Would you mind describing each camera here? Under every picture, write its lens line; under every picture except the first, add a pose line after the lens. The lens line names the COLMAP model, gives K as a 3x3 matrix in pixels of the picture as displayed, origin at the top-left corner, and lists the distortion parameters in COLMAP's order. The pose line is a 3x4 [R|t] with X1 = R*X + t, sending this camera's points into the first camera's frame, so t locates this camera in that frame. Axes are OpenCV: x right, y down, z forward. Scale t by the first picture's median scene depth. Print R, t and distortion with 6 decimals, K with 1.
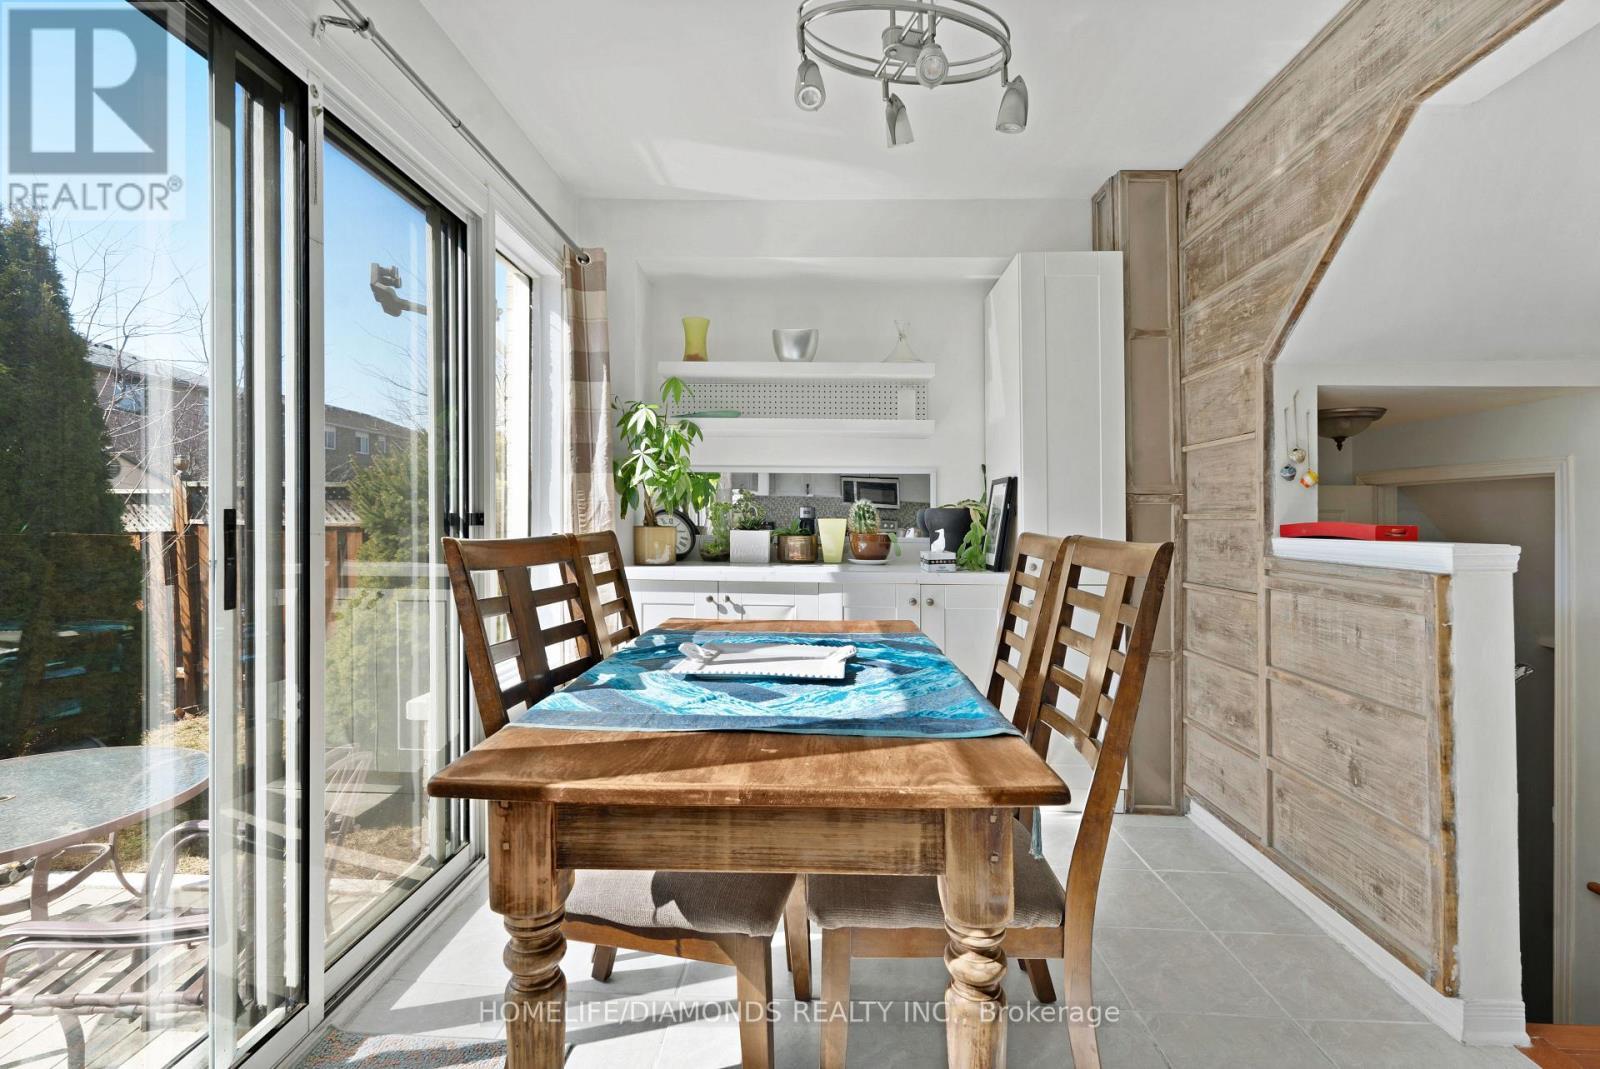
lens RADIAL K [[740.7, 0, 801.9], [0, 740.7, 489.3], [0, 0, 1]] dist [-0.003218, -0.000104]
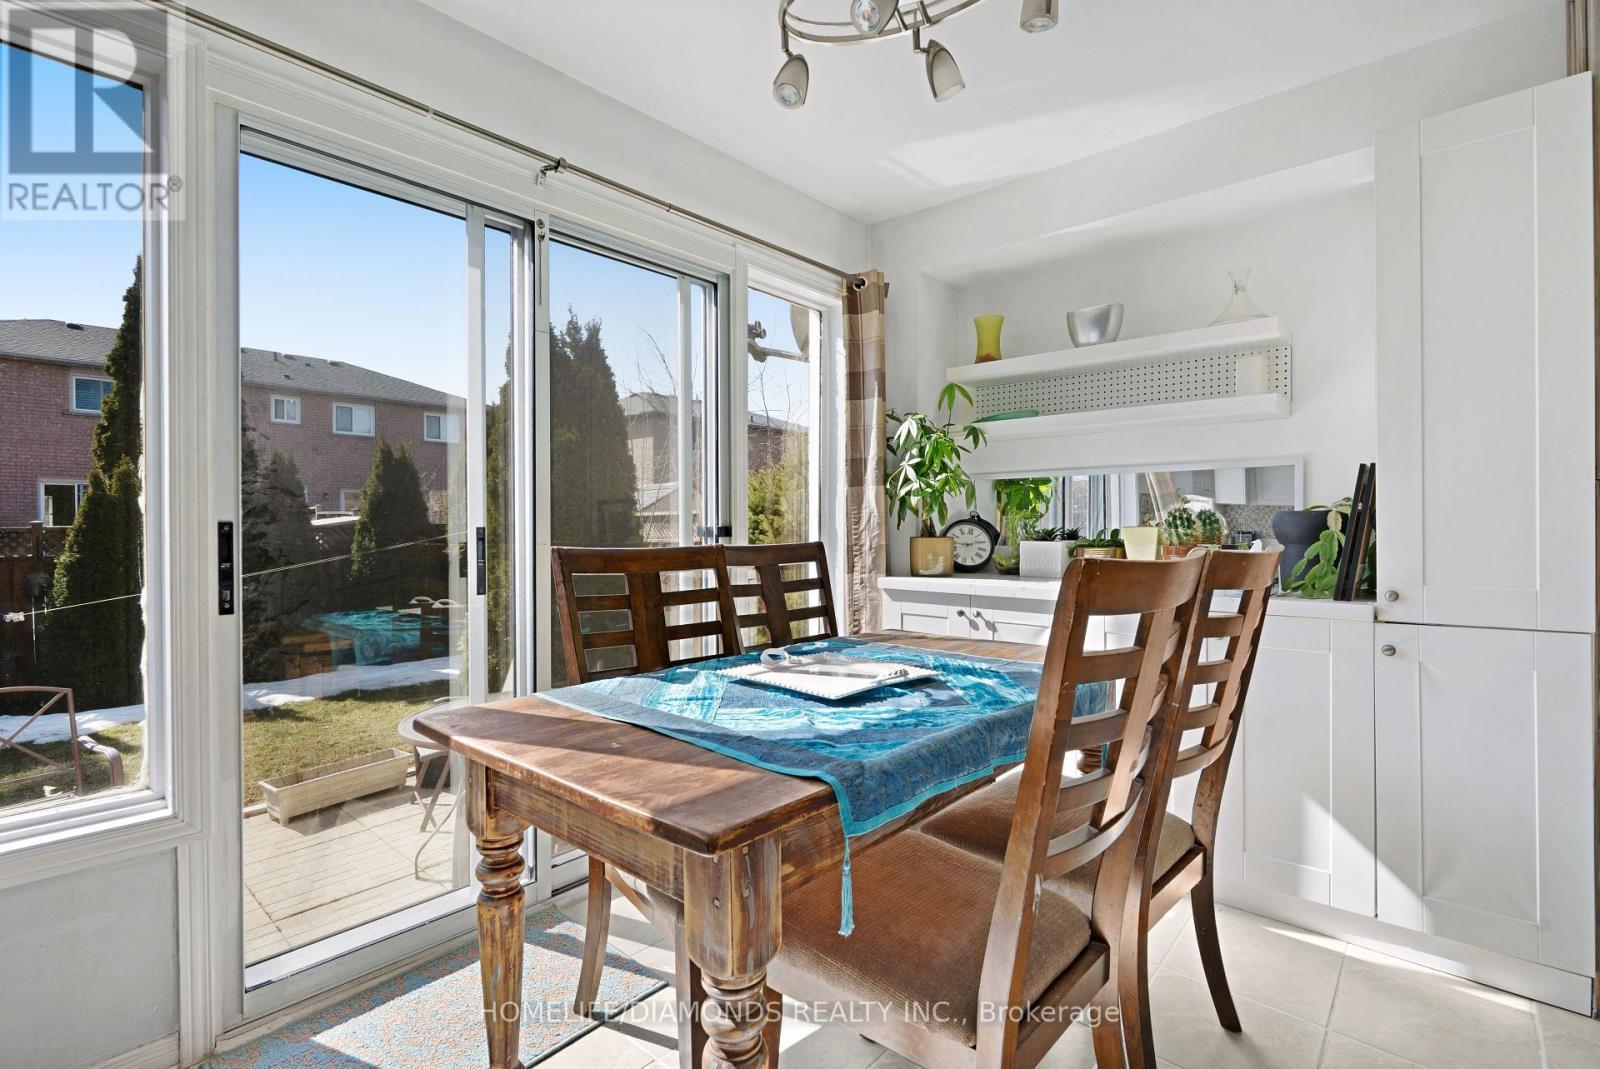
lens RADIAL K [[748.7, 0, 798.3], [0, 748.7, 505.5], [0, 0, 1]] dist [0.015061, 0.000026]
pose [[0.763202, -0.028397, -0.645536, 0.320443], [0.034494, 0.999400, -0.003181, 0.004937], [0.645239, -0.019839, 0.763723, 0.123139]]
